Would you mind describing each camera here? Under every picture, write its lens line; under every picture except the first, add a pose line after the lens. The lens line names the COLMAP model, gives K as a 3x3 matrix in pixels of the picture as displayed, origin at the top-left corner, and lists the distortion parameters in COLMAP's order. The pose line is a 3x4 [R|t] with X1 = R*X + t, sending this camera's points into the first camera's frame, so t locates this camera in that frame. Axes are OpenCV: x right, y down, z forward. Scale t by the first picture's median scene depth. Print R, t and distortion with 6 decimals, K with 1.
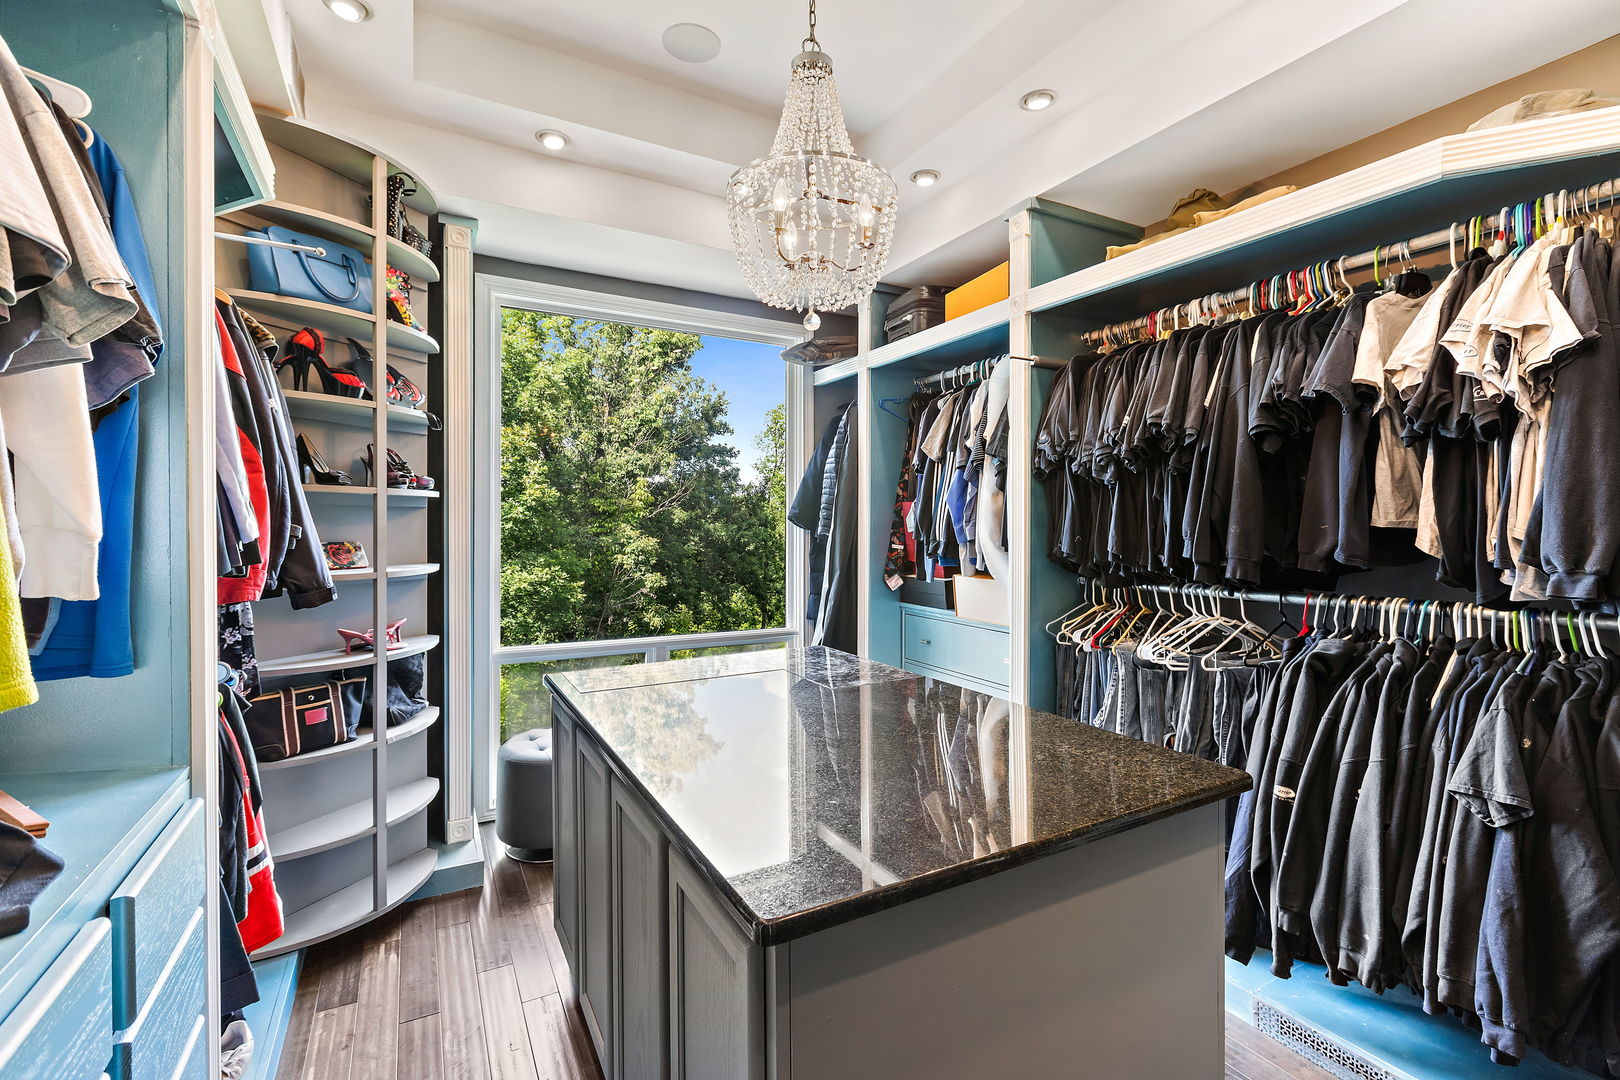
lens RADIAL K [[723.2, 0, 815.4], [0, 723.2, 527.3], [0, 0, 1]] dist [-0.000376, -0.000228]
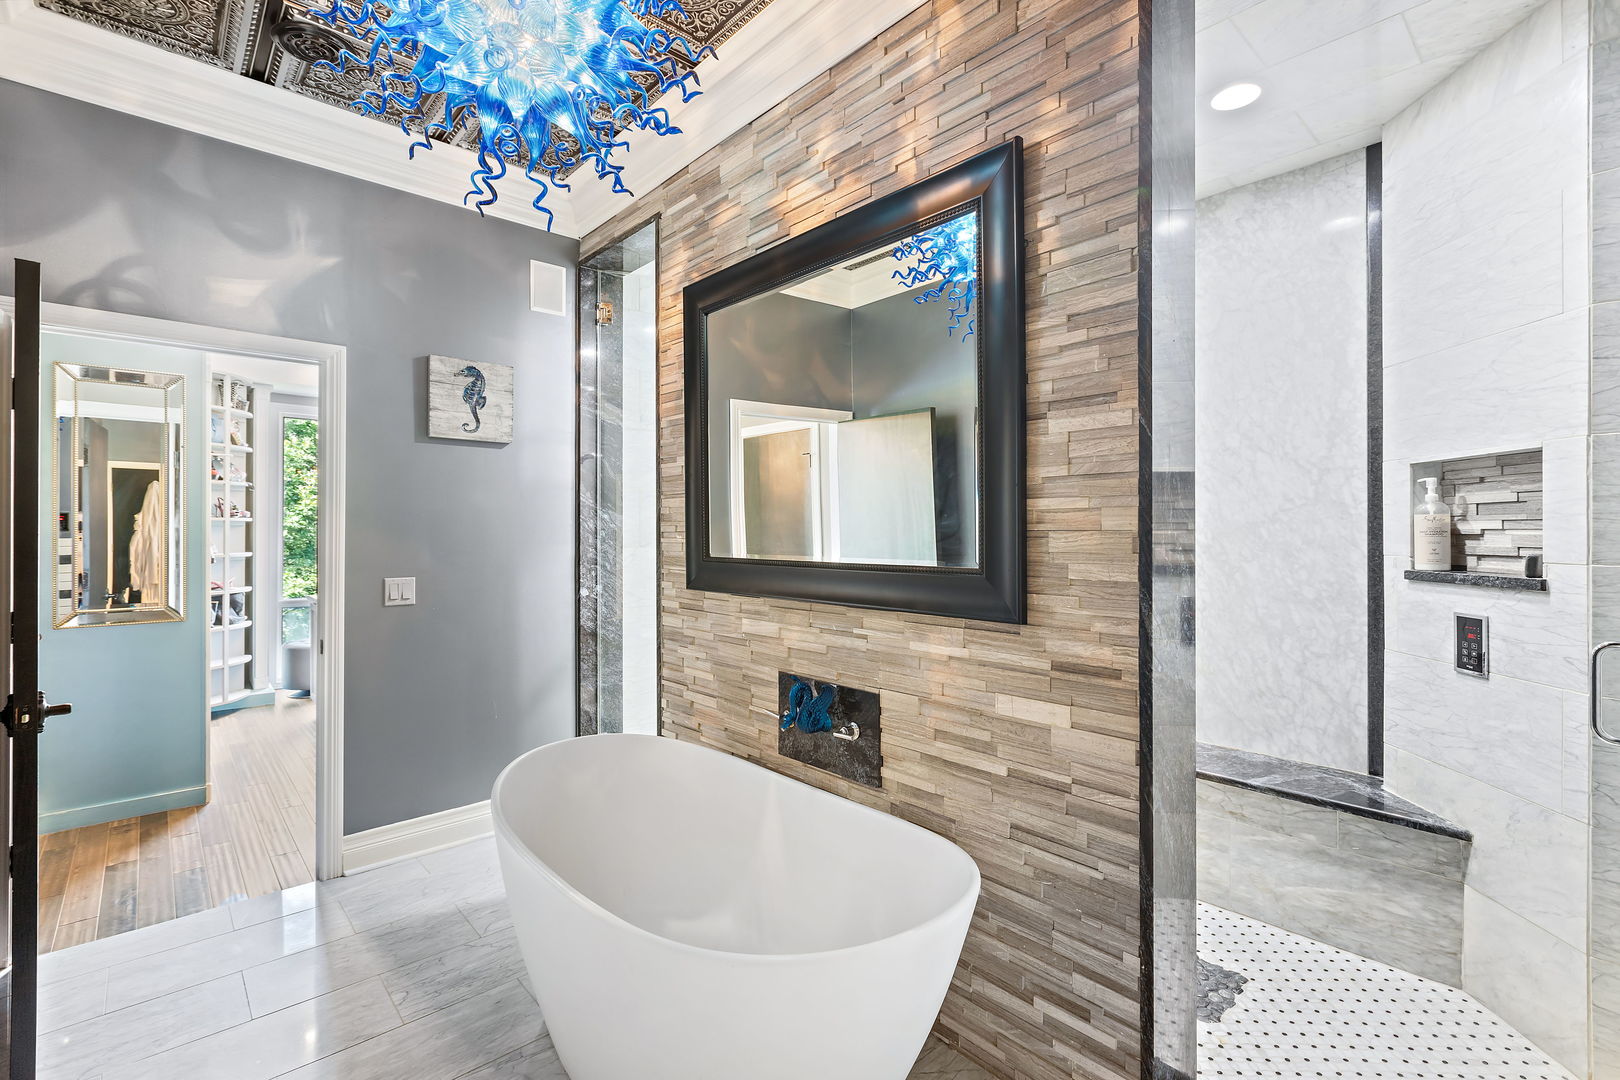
lens RADIAL K [[723.2, 0, 815.4], [0, 723.2, 527.3], [0, 0, 1]] dist [-0.000376, -0.000228]
pose [[0.972294, 0.005175, 0.233705, 0.581662], [-0.002339, 0.999920, -0.012410, -0.000126], [-0.233751, 0.011519, 0.972228, -1.423240]]
